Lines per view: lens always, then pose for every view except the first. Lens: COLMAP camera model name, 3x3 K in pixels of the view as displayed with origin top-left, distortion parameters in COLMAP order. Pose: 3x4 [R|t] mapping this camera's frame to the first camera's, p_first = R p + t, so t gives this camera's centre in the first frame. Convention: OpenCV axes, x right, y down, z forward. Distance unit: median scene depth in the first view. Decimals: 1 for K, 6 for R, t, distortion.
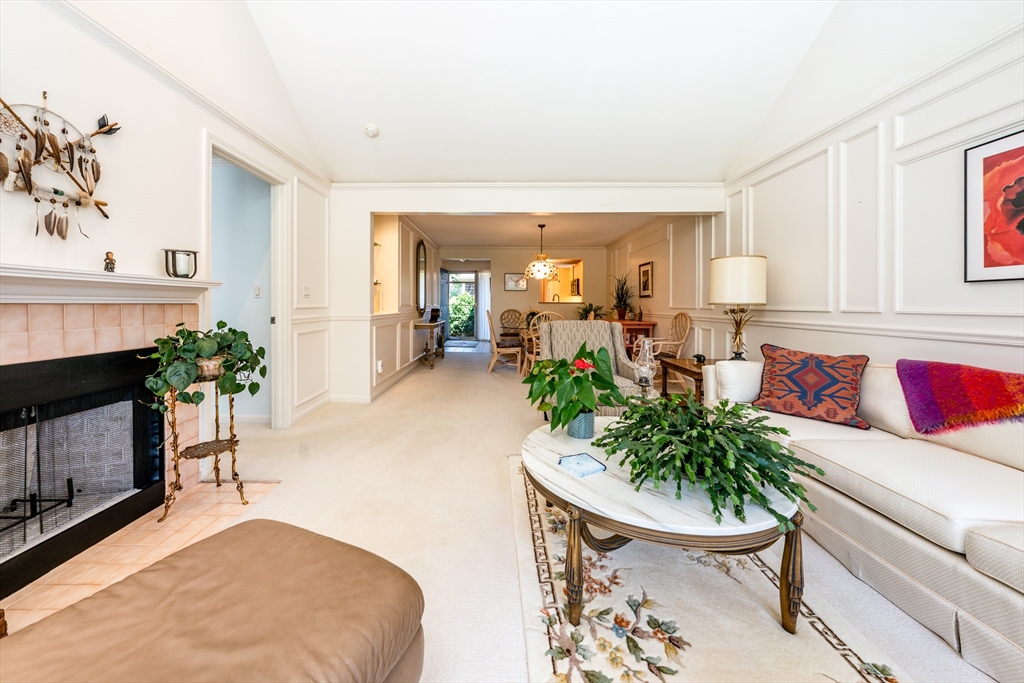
lens RADIAL K [[354.7, 0, 494.5], [0, 354.7, 308.9], [0, 0, 1]] dist [-0.006959, -0.000044]
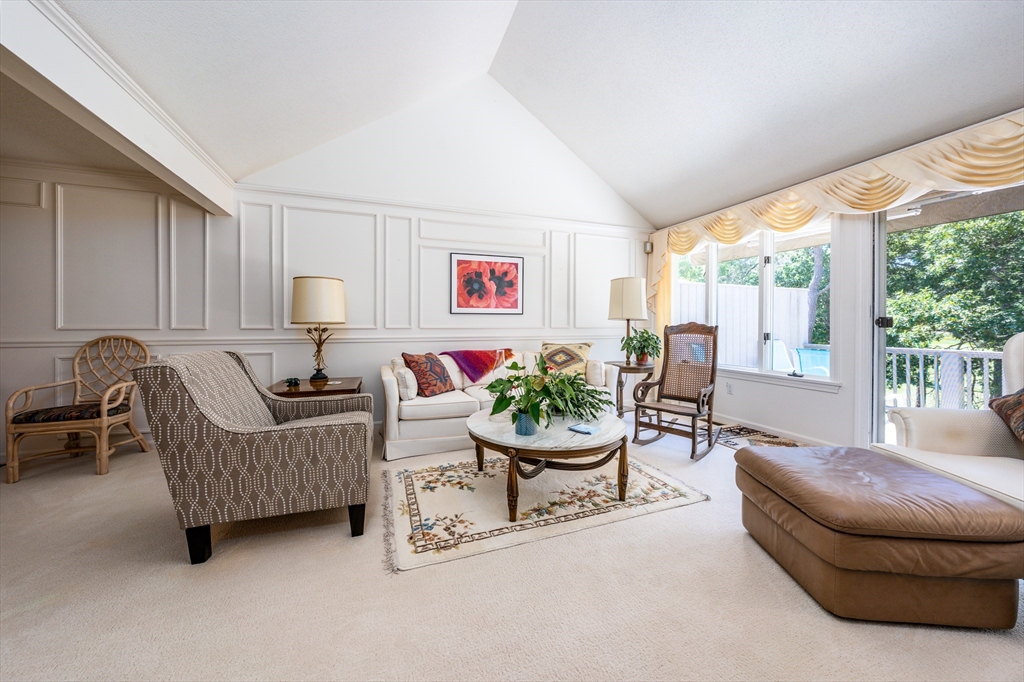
lens RADIAL K [[354.7, 0, 513.1], [0, 354.7, 324.9], [0, 0, 1]] dist [-0.006959, -0.000044]
pose [[-0.358265, -0.008453, 0.933582, -0.889767], [0.005825, 0.999919, 0.011289, -0.029896], [-0.933602, 0.009483, -0.358187, 1.513690]]
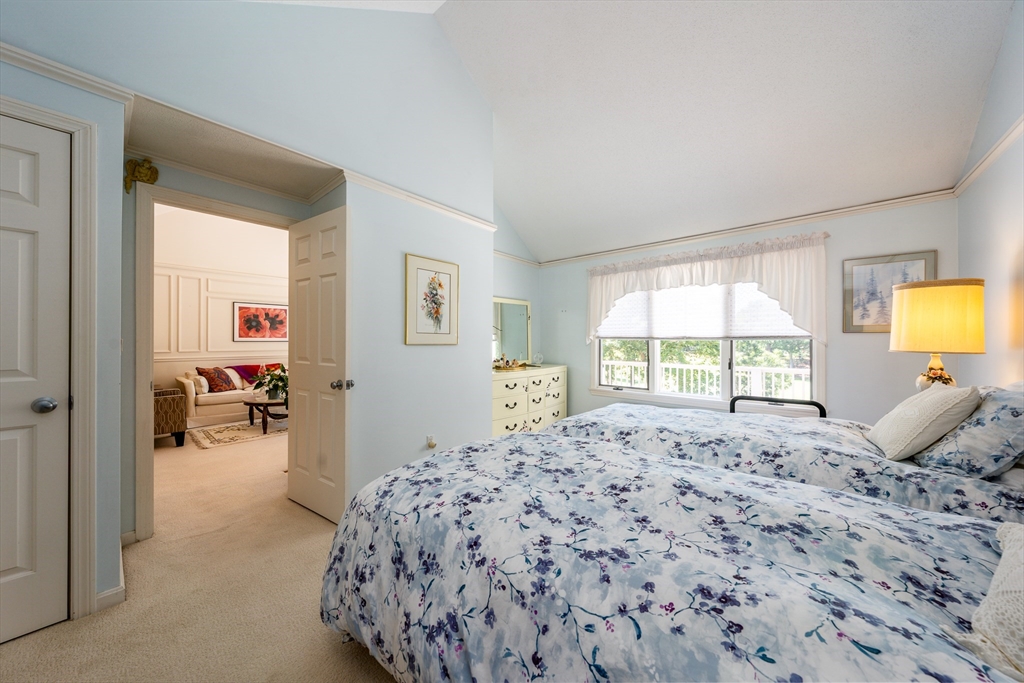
lens RADIAL K [[354.7, 0, 514.3], [0, 354.7, 343.2], [0, 0, 1]] dist [-0.006959, -0.000044]
pose [[-0.757058, -0.011563, 0.653245, -2.888456], [-0.001673, 0.999874, 0.015759, -0.118718], [-0.653345, 0.010838, -0.756982, 1.879211]]
